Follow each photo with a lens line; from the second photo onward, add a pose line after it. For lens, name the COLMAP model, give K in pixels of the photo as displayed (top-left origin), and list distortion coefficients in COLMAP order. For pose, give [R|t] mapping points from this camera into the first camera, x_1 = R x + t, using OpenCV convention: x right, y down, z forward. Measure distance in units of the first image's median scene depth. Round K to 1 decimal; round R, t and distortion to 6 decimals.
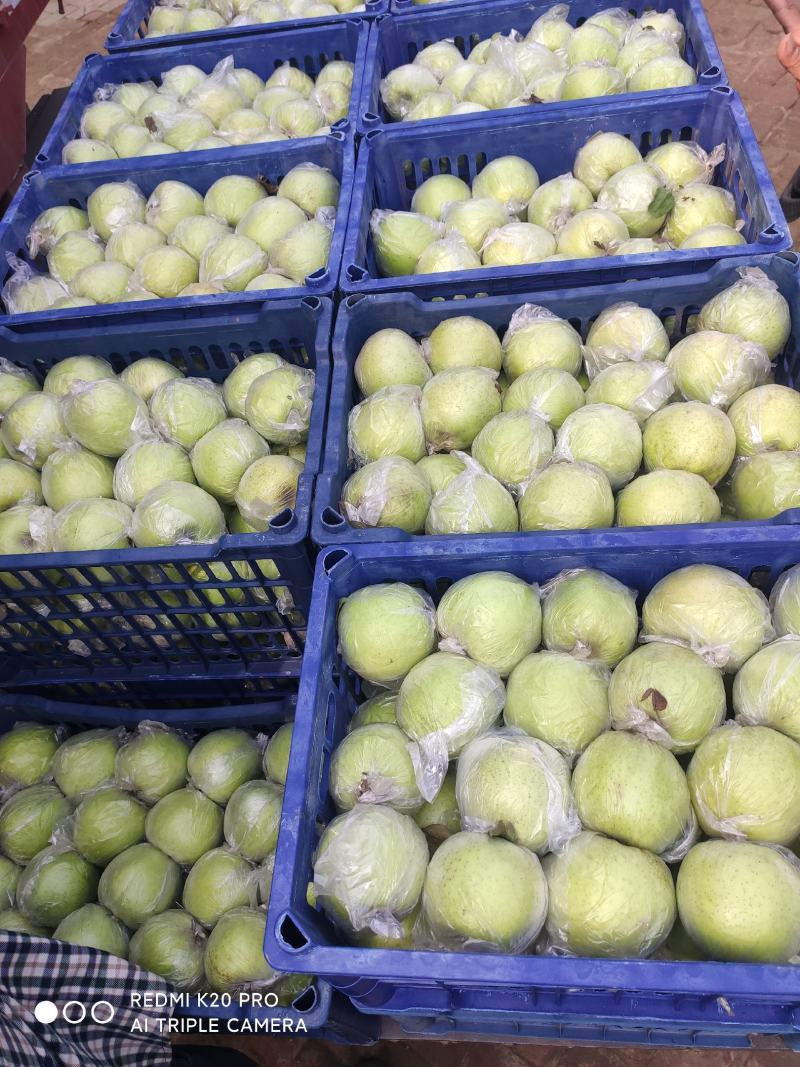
lens RADIAL K [[783.8, 0, 400.0], [0, 783.8, 533.5], [0, 0, 1]] dist [0.069191, -0.119067]
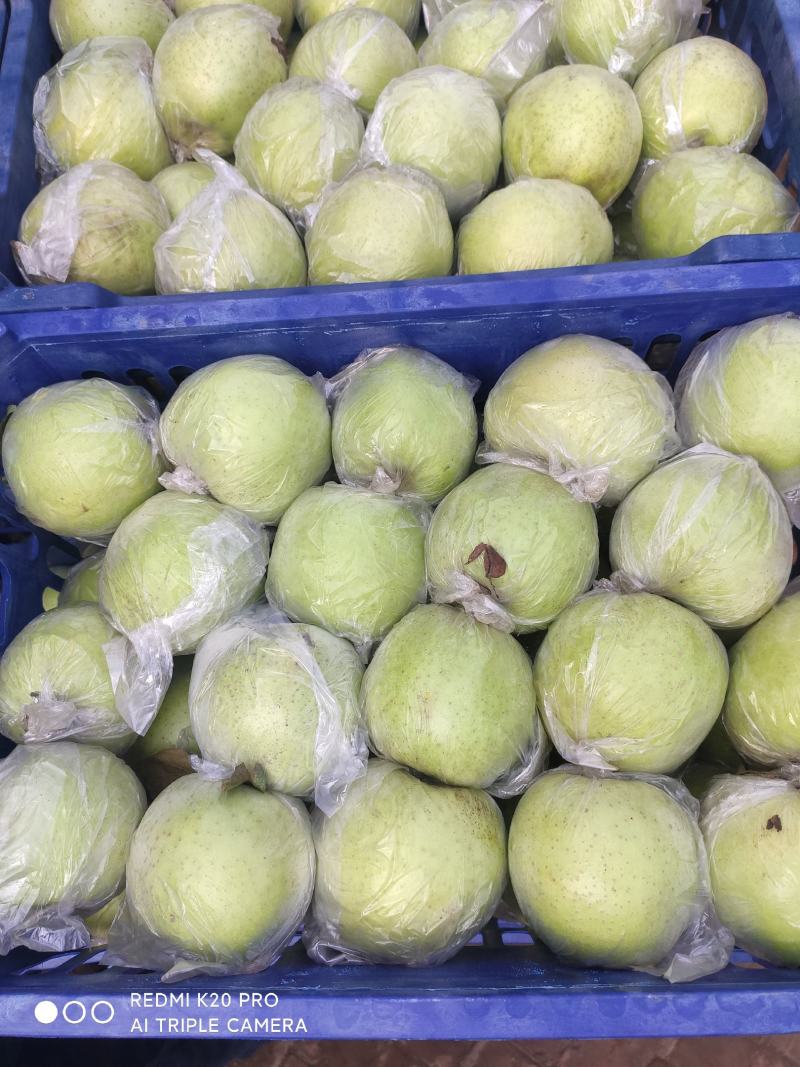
lens RADIAL K [[783.8, 0, 400.0], [0, 783.8, 533.5], [0, 0, 1]] dist [0.069191, -0.119067]
pose [[0.993033, -0.051735, 0.105872, 0.171229], [0.020363, 0.960291, 0.278255, 0.013704], [-0.116063, -0.274160, 0.954655, 0.381434]]
